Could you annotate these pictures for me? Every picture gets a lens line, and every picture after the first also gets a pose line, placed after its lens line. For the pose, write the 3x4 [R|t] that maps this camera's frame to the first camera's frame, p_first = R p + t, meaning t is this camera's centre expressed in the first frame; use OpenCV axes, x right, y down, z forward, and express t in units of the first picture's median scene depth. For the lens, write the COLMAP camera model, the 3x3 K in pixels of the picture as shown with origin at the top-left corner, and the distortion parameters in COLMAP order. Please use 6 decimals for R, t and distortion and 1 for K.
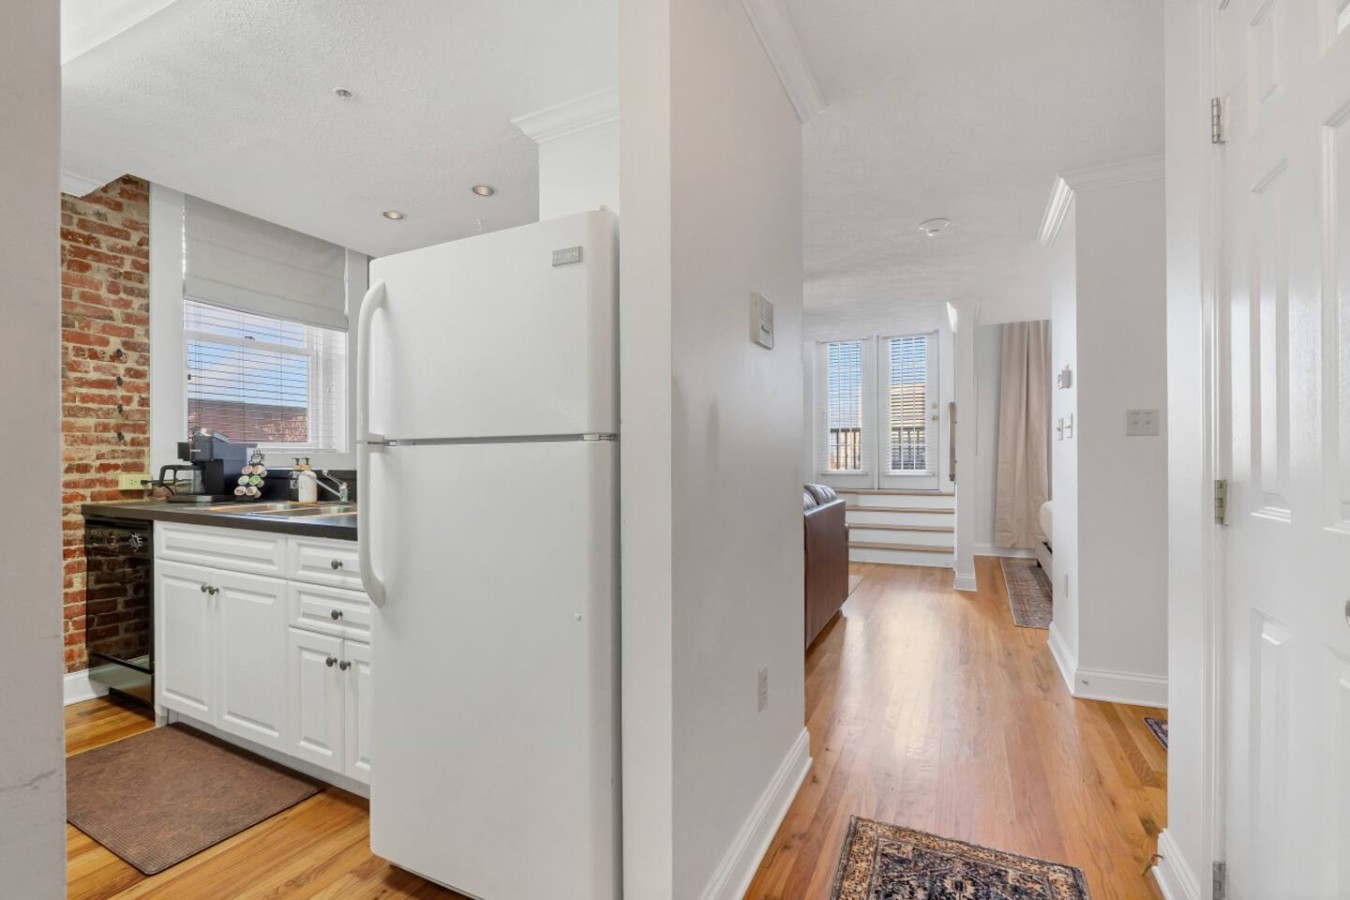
lens RADIAL K [[583.6, 0, 674.1], [0, 583.6, 452.6], [0, 0, 1]] dist [-0.003238, -0.000494]
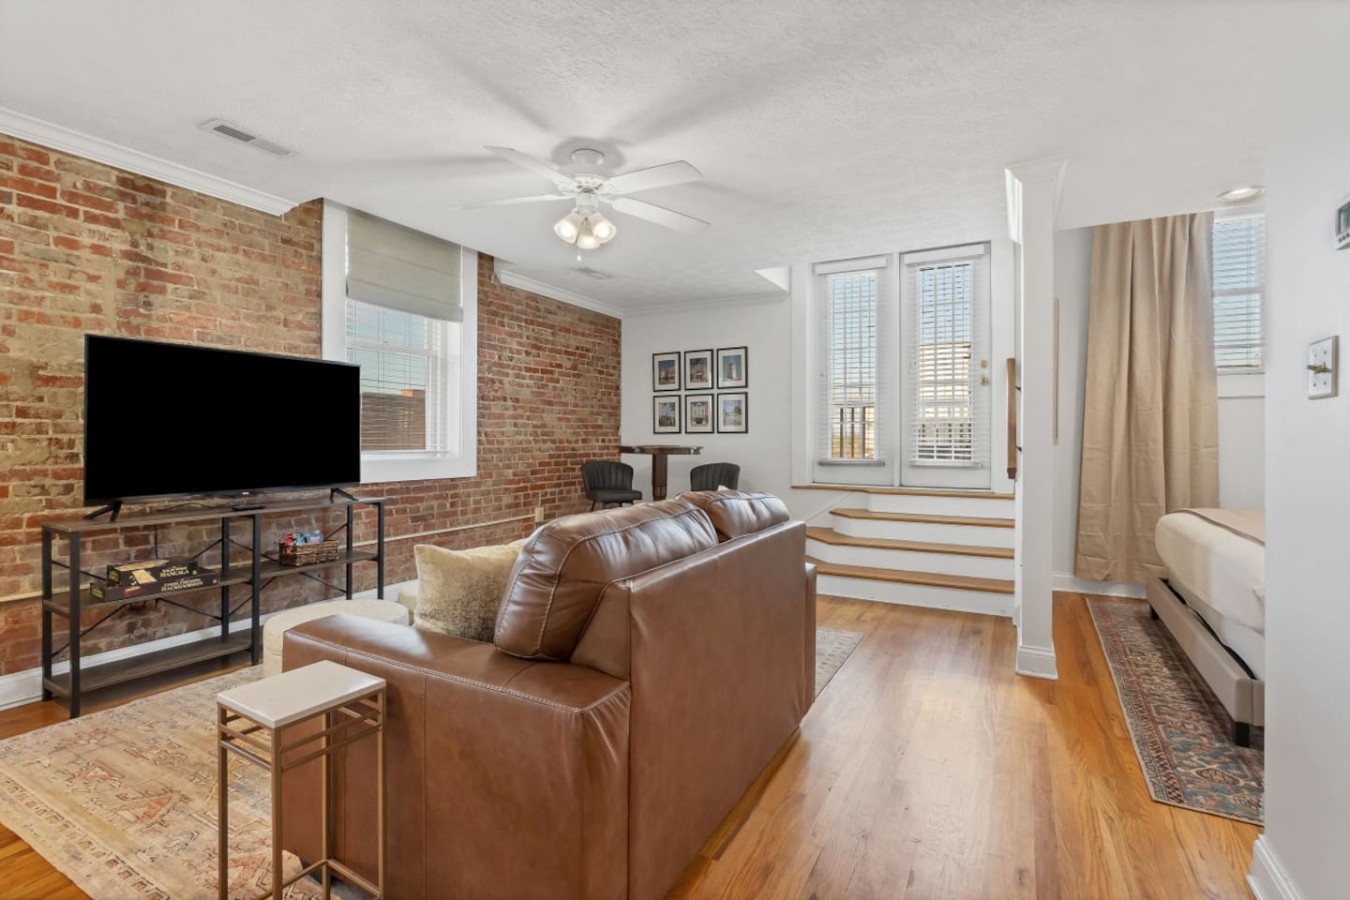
lens RADIAL K [[654.5, 0, 671.8], [0, 654.5, 440.9], [0, 0, 1]] dist [-0.001127, -0.000864]
pose [[0.999584, 0.000392, -0.028844, 0.137457], [-0.000211, 0.999980, 0.006290, 0.004156], [0.028846, -0.006281, 0.999564, 0.298457]]
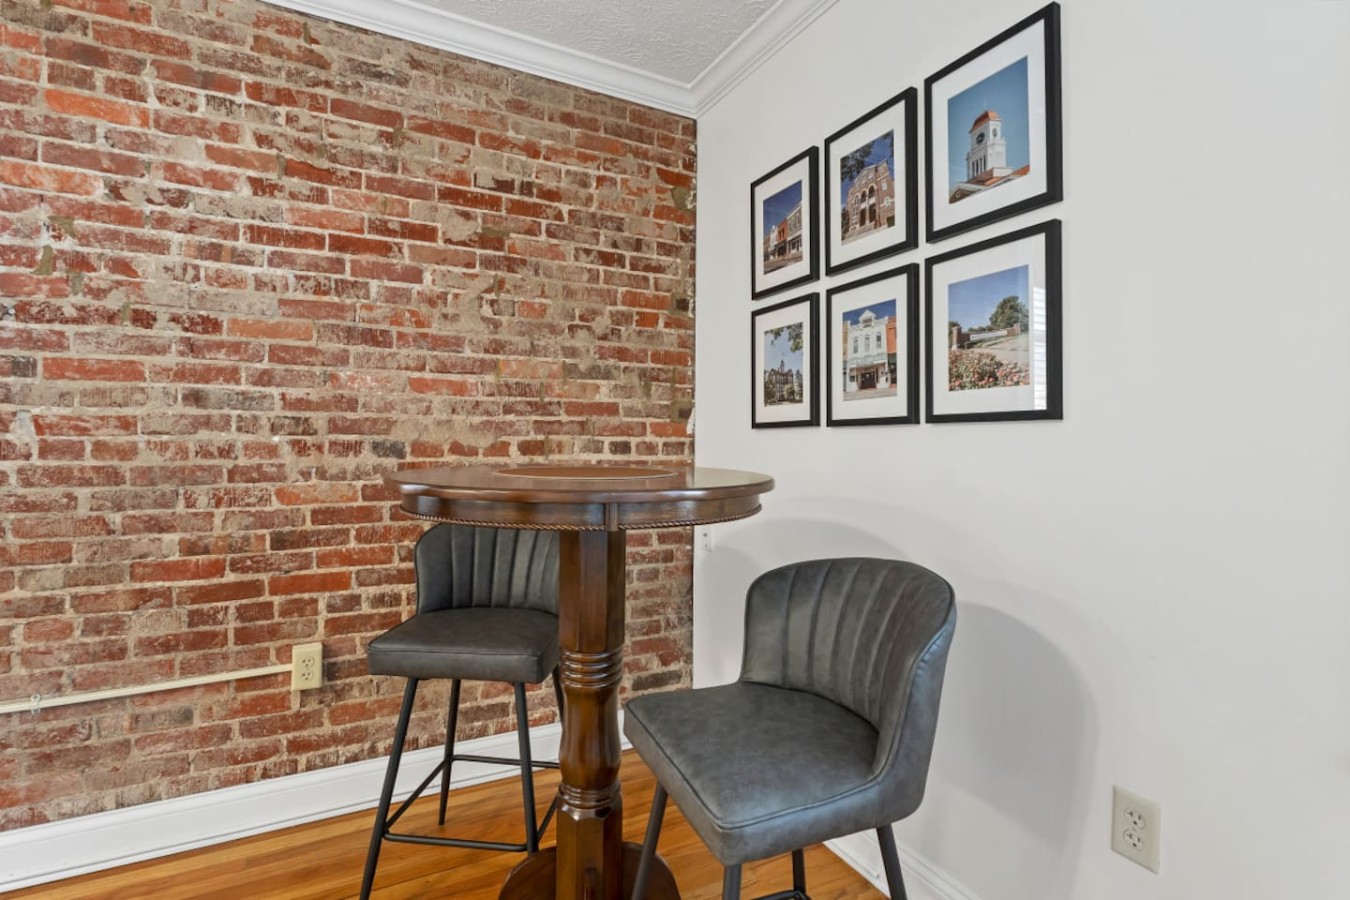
lens RADIAL K [[654.5, 0, 671.8], [0, 654.5, 440.9], [0, 0, 1]] dist [-0.001127, -0.000864]
pose [[0.815954, 0.004006, -0.578102, 0.194766], [-0.004361, 0.999990, 0.000775, 0.005164], [0.578100, 0.001889, 0.815964, 0.708435]]
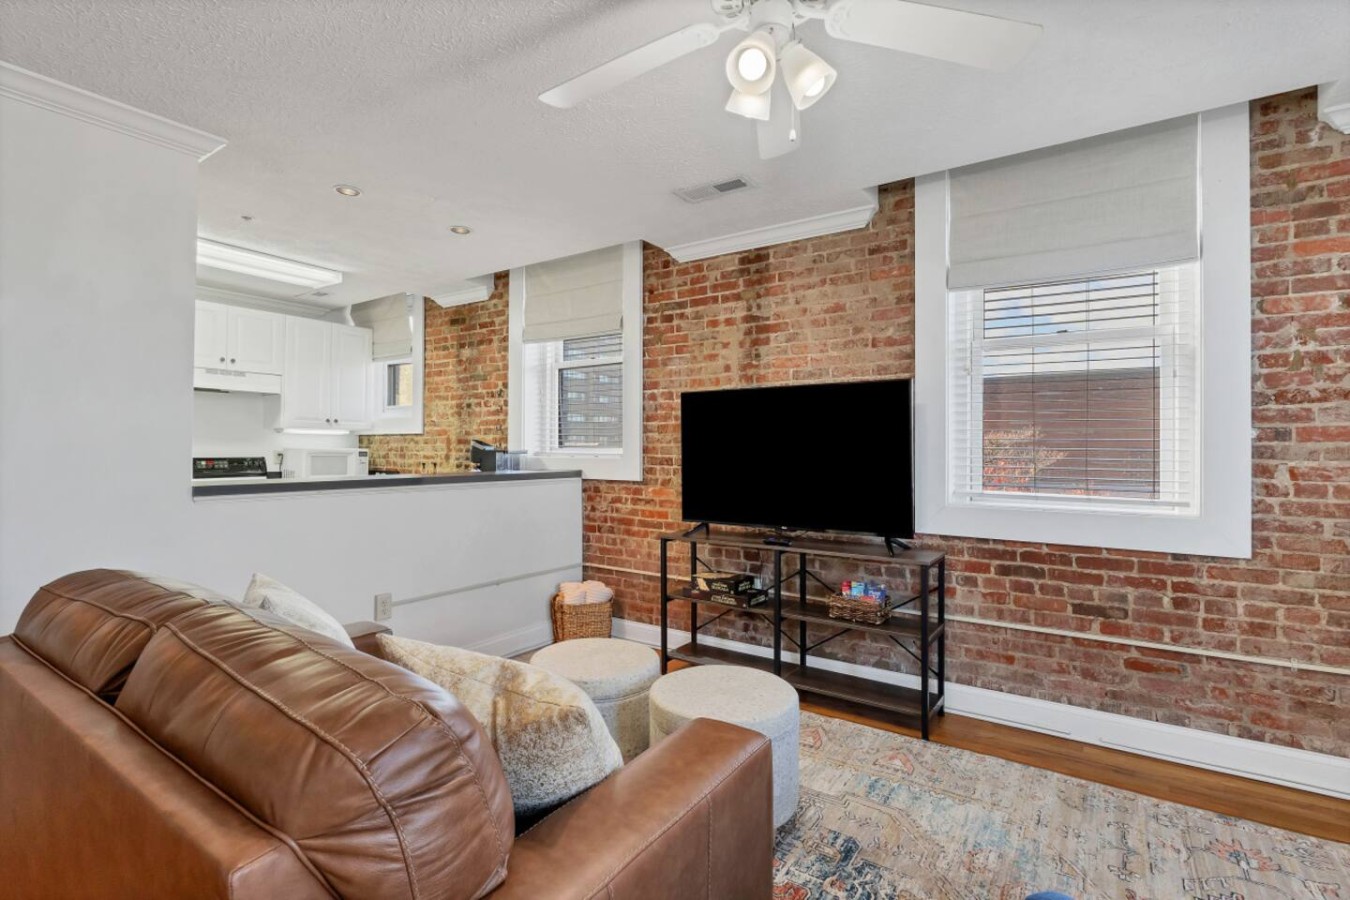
lens RADIAL K [[654.5, 0, 671.8], [0, 654.5, 440.9], [0, 0, 1]] dist [-0.001127, -0.000864]
pose [[-0.147535, -0.012233, -0.988981, 0.235881], [0.001182, 0.999921, -0.012544, -0.005808], [0.989056, -0.003019, -0.147509, 0.577479]]
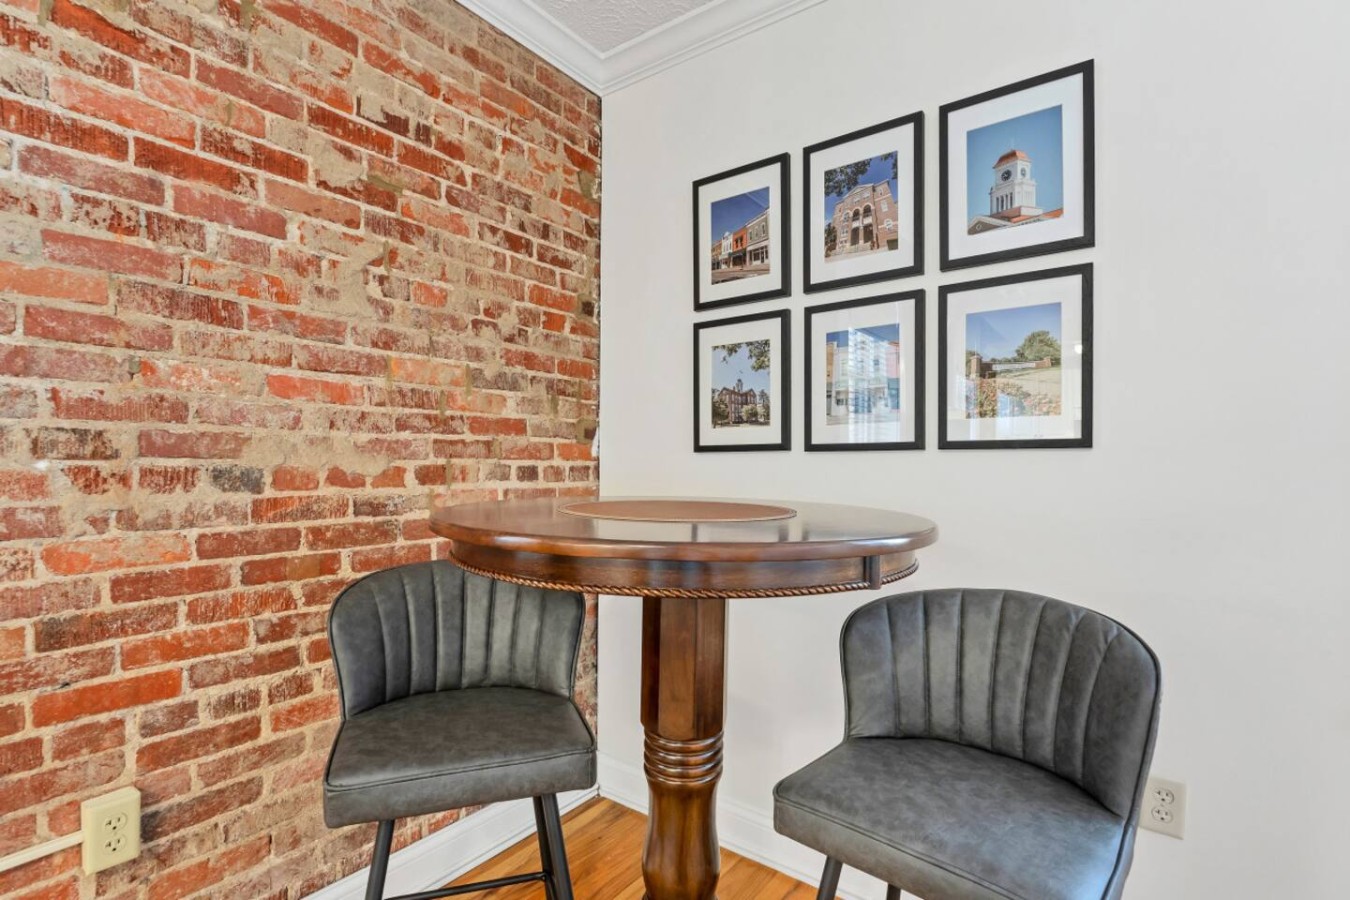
lens RADIAL K [[652.7, 0, 671.6], [0, 652.7, 474.6], [0, 0, 1]] dist [-0.003403, -0.000186]
pose [[0.985893, 0.007975, -0.167185, 0.127513], [-0.004611, 0.999779, 0.020500, 0.004163], [0.167311, -0.019440, 0.985712, 0.704807]]
